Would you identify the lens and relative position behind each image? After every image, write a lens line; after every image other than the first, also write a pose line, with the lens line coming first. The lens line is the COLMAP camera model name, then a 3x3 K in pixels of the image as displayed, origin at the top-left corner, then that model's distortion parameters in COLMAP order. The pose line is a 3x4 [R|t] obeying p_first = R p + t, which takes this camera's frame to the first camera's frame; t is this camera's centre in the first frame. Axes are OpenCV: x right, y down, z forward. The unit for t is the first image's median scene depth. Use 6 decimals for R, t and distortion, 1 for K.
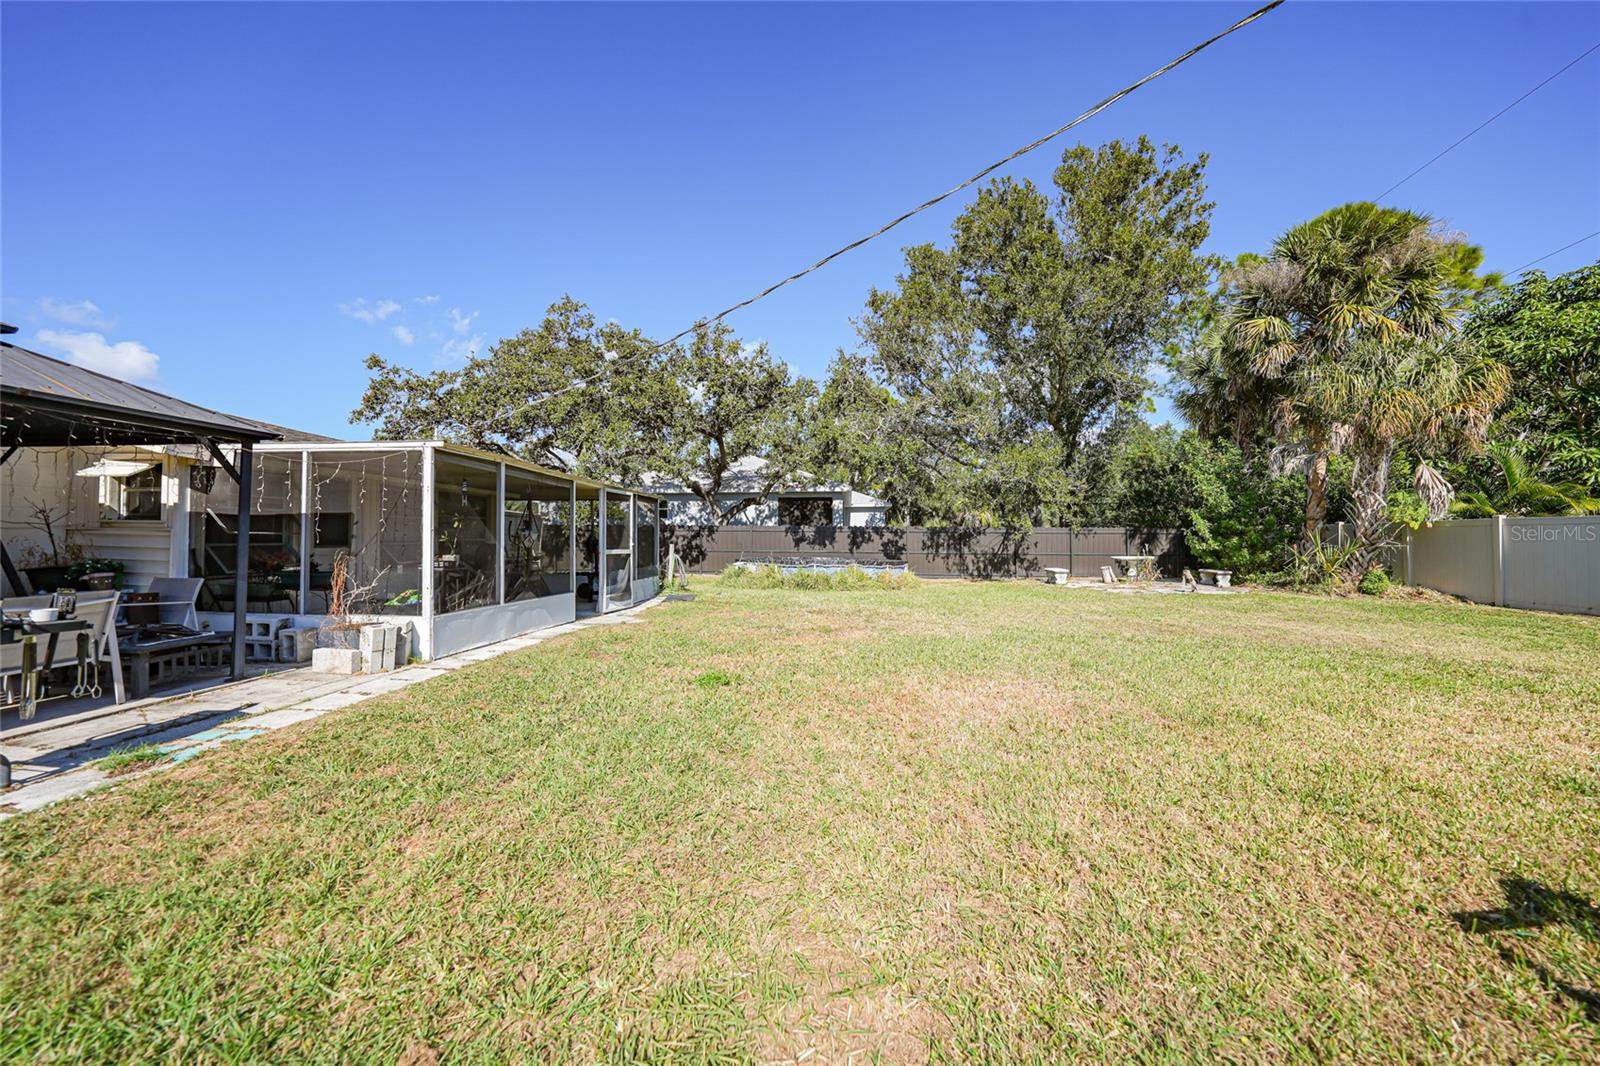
lens RADIAL K [[567.4, 0, 800.0], [0, 567.4, 533.0], [0, 0, 1]] dist [-0.014772, 0.000325]
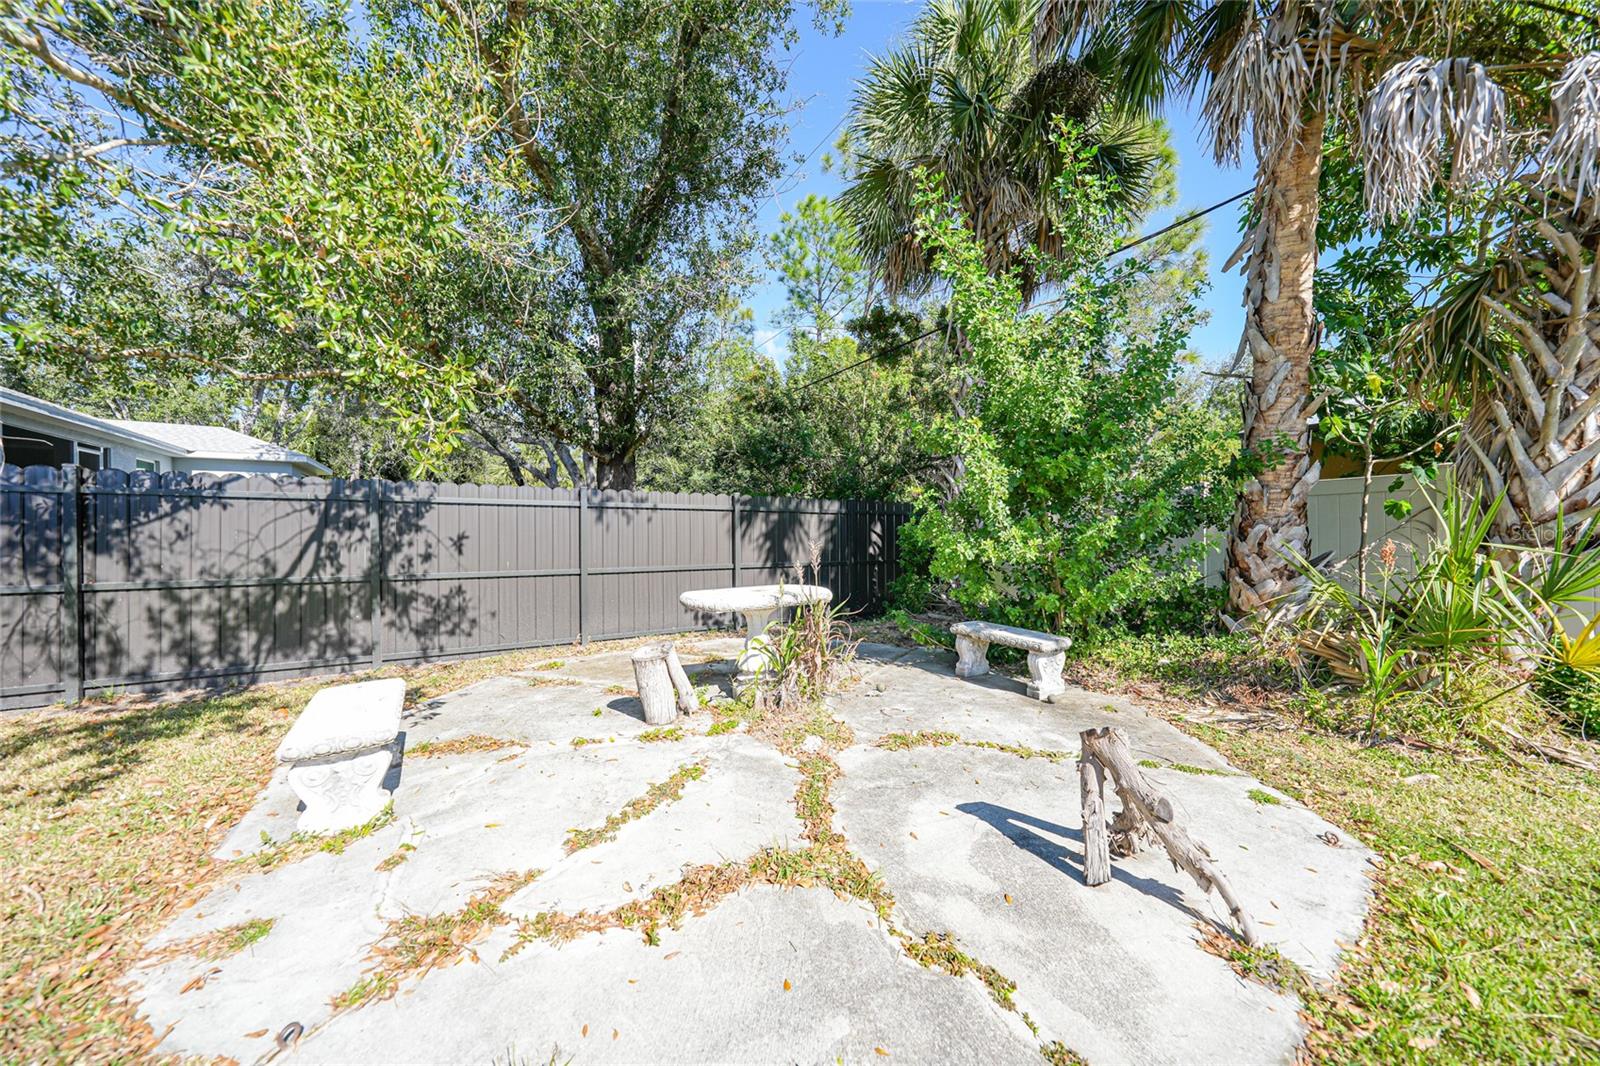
lens RADIAL K [[567.4, 0, 800.0], [0, 567.4, 533.0], [0, 0, 1]] dist [-0.014772, 0.000325]
pose [[0.793395, -0.000929, 0.608707, 0.378602], [-0.007460, 0.999909, 0.011250, 0.010799], [-0.608662, -0.013466, 0.793316, 0.663956]]
